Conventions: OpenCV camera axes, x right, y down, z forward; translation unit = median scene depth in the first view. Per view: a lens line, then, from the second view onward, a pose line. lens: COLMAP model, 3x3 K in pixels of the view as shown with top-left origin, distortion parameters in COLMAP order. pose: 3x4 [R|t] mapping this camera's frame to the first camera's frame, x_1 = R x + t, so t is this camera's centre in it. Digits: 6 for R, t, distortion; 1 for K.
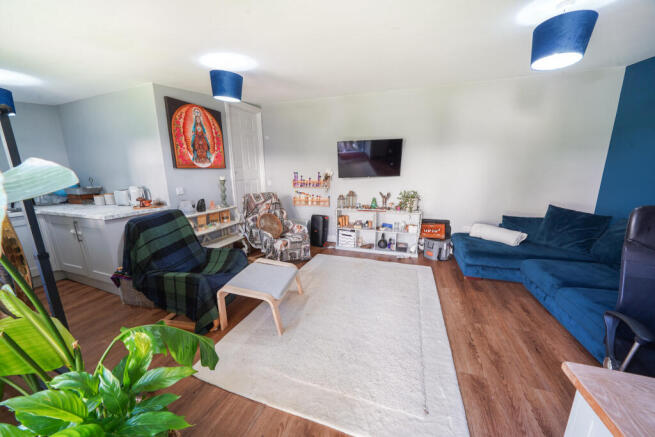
lens RADIAL K [[225.5, 0, 326.4], [0, 225.5, 216.7], [0, 0, 1]] dist [-0.008660, 0.000022]
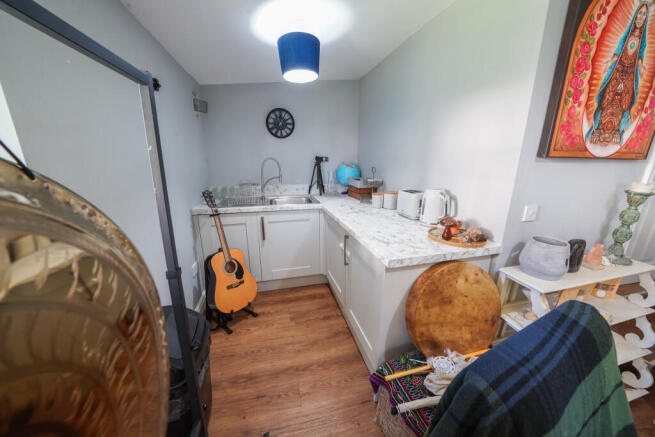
lens RADIAL K [[225.5, 0, 328.6], [0, 225.5, 214.6], [0, 0, 1]] dist [-0.008660, 0.000022]
pose [[0.573420, 0.224746, -0.787832, -0.536528], [-0.187688, 0.972098, 0.140704, -0.099991], [0.797473, 0.067184, 0.599603, 0.458868]]
